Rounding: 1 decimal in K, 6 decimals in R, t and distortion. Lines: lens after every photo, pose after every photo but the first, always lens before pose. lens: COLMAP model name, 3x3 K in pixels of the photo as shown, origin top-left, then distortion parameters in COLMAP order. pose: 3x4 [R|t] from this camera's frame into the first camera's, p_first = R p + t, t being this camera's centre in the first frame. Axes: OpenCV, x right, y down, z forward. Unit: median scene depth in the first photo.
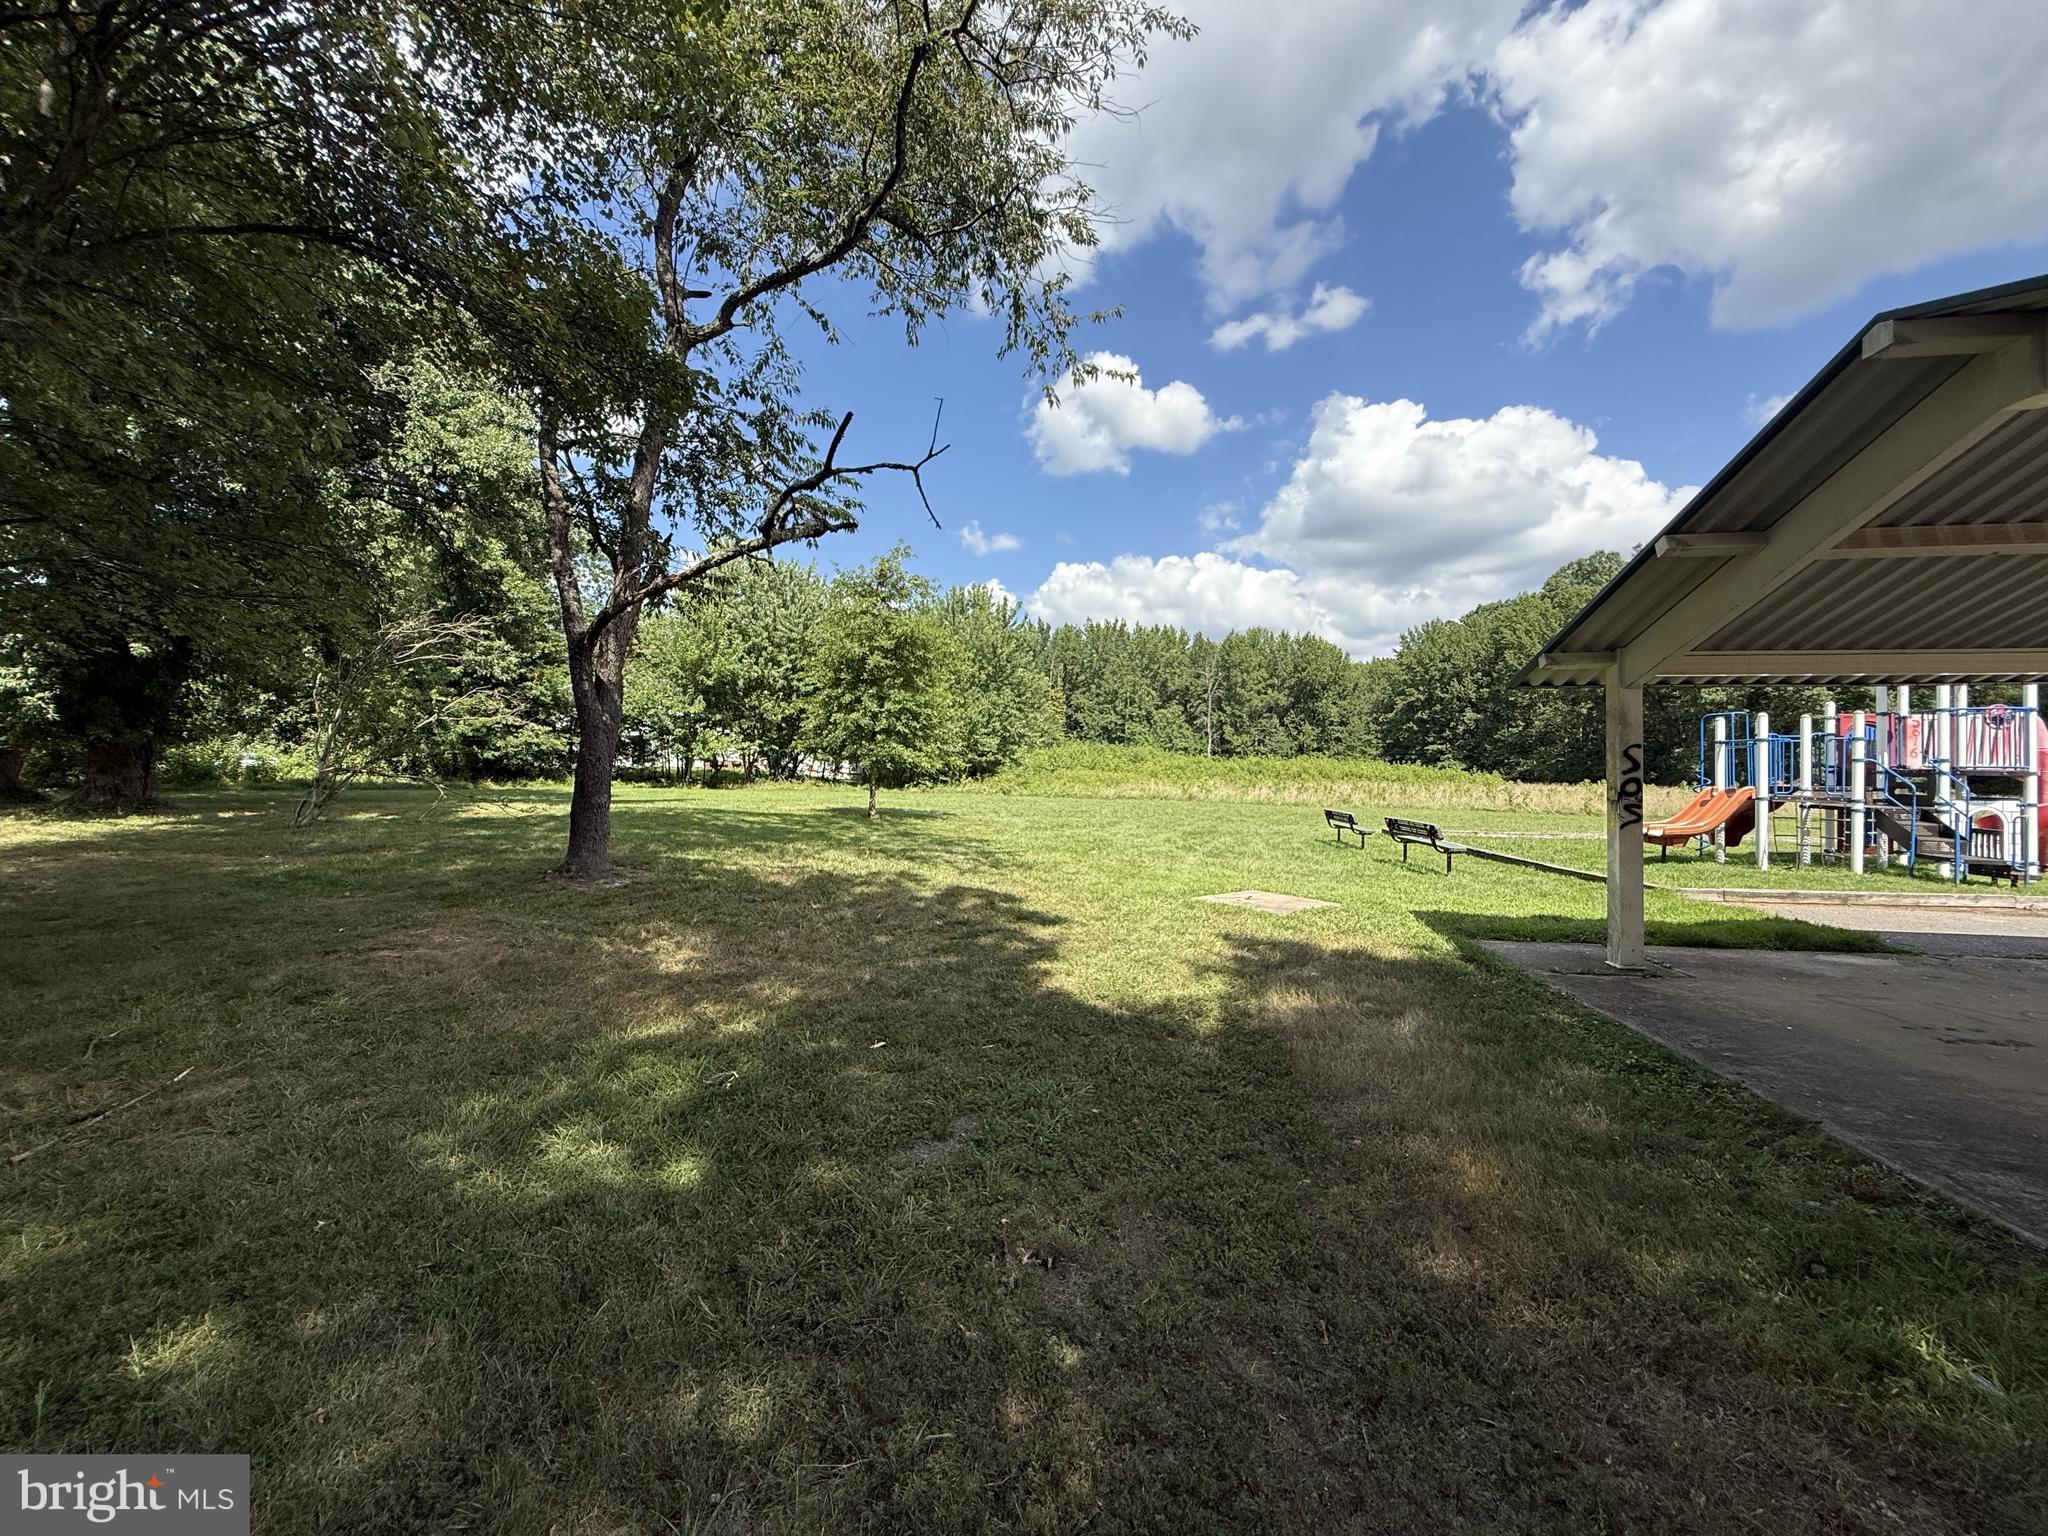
lens RADIAL K [[816.0, 0, 1023.5], [0, 816.0, 765.6], [0, 0, 1]] dist [-0.001967, 0.000868]
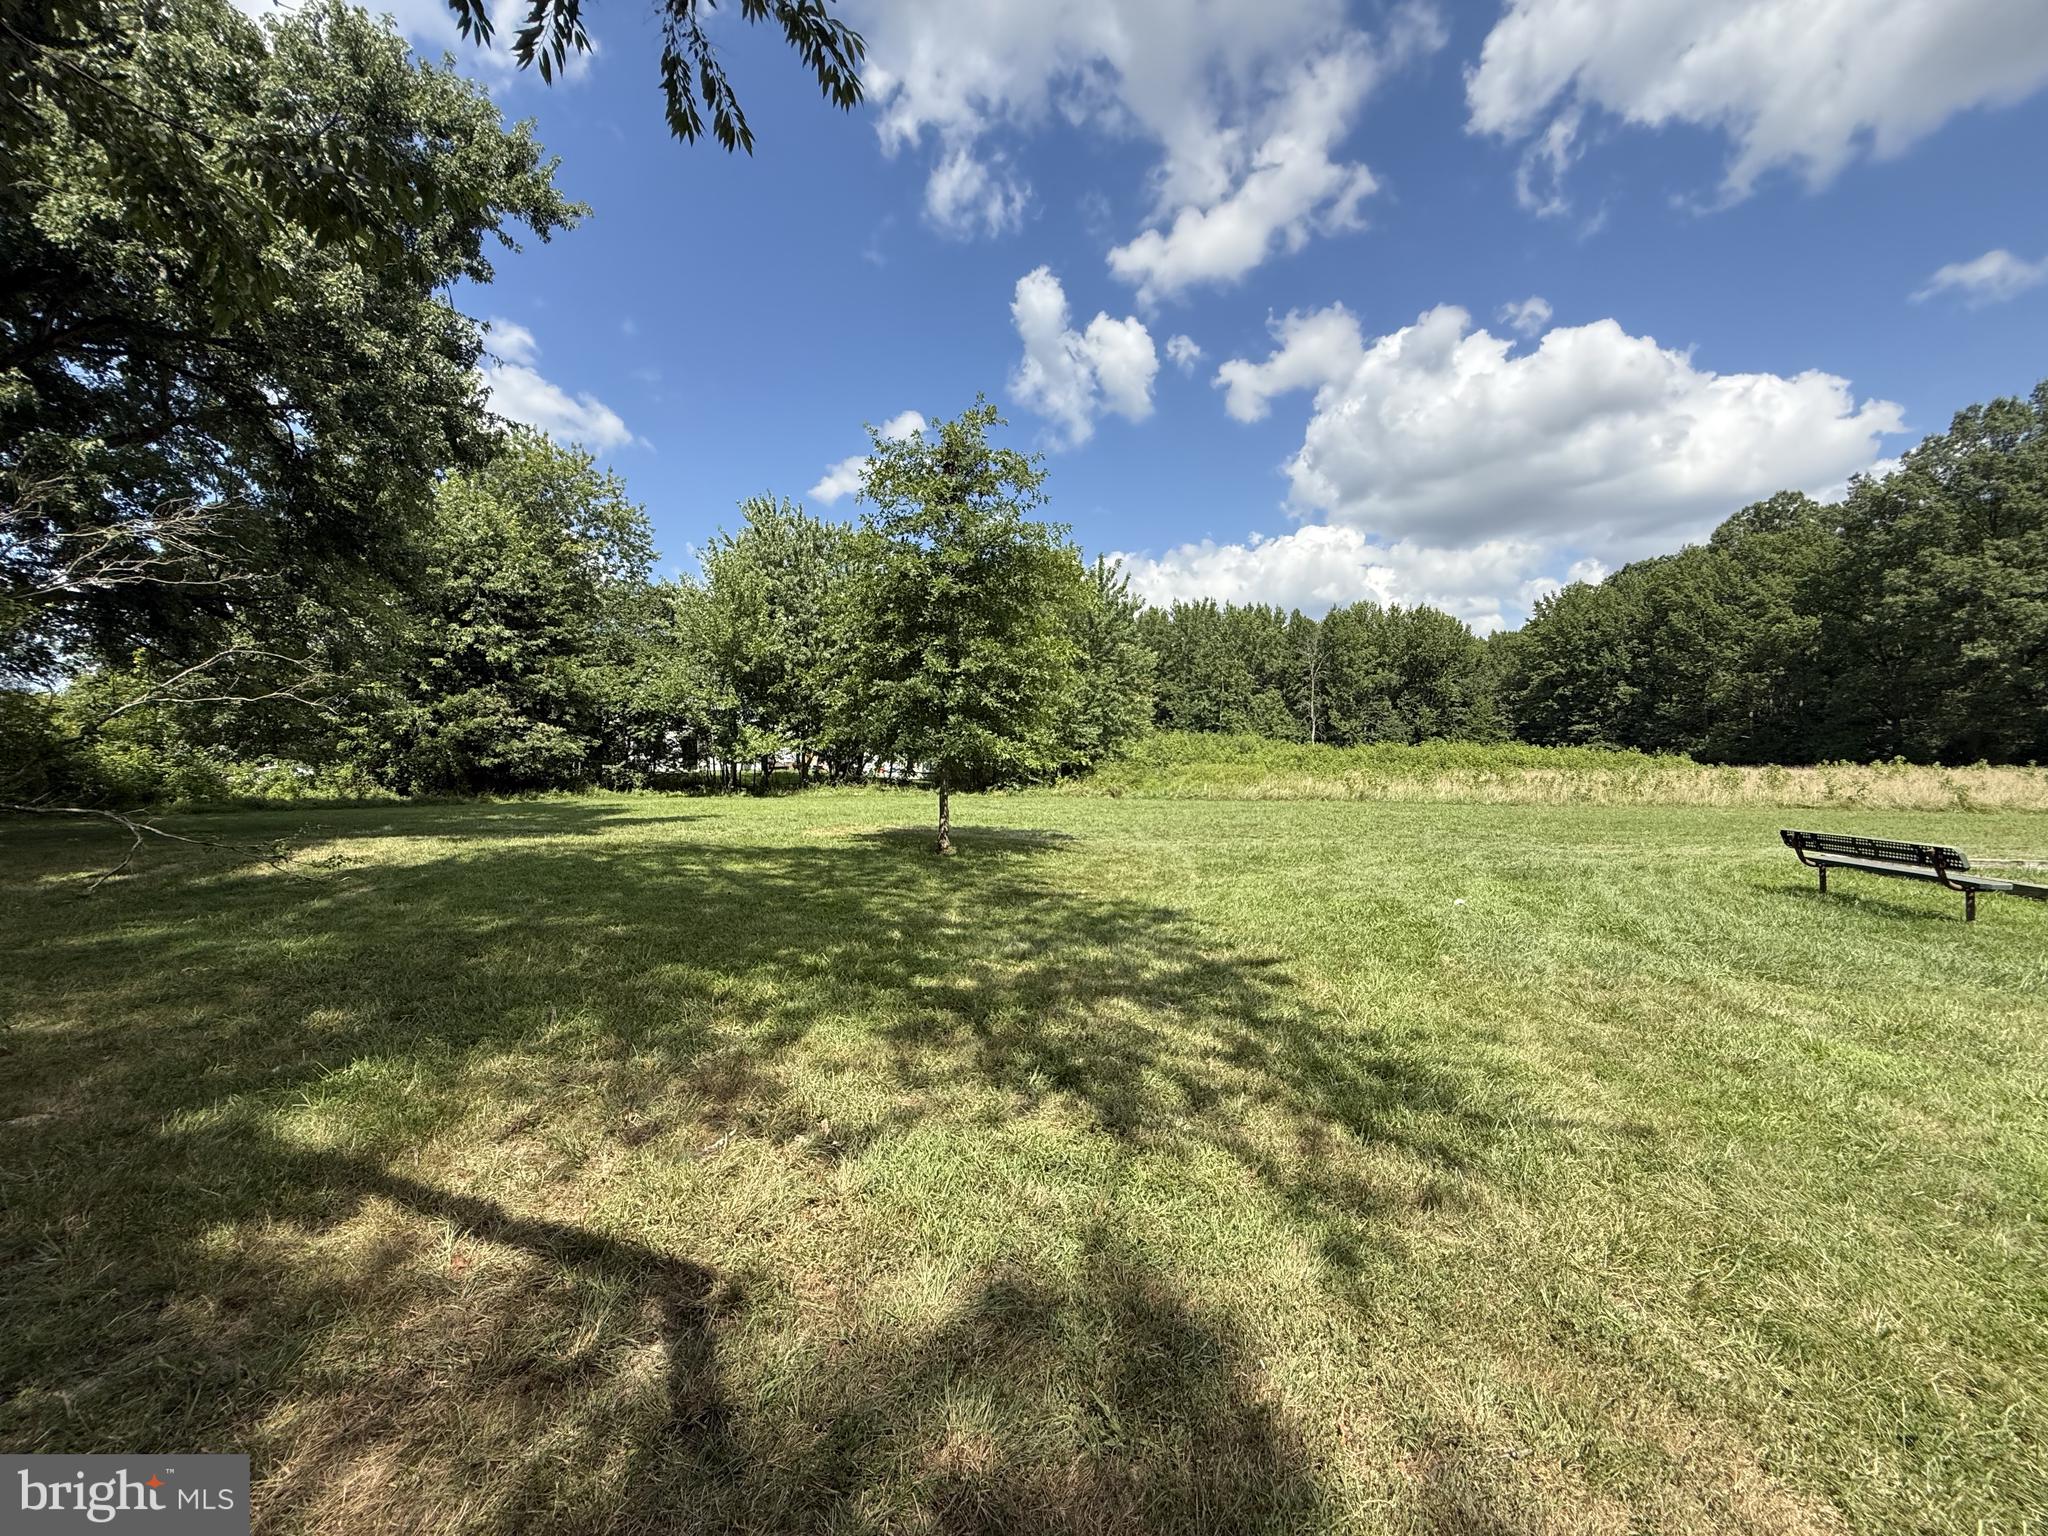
lens RADIAL K [[816.0, 0, 1023.5], [0, 816.0, 765.6], [0, 0, 1]] dist [-0.001967, 0.000868]
pose [[0.995529, -0.023833, -0.091397, -0.018396], [0.024411, 0.999688, 0.005216, -0.000690], [0.091245, -0.007424, 0.995801, 0.105508]]
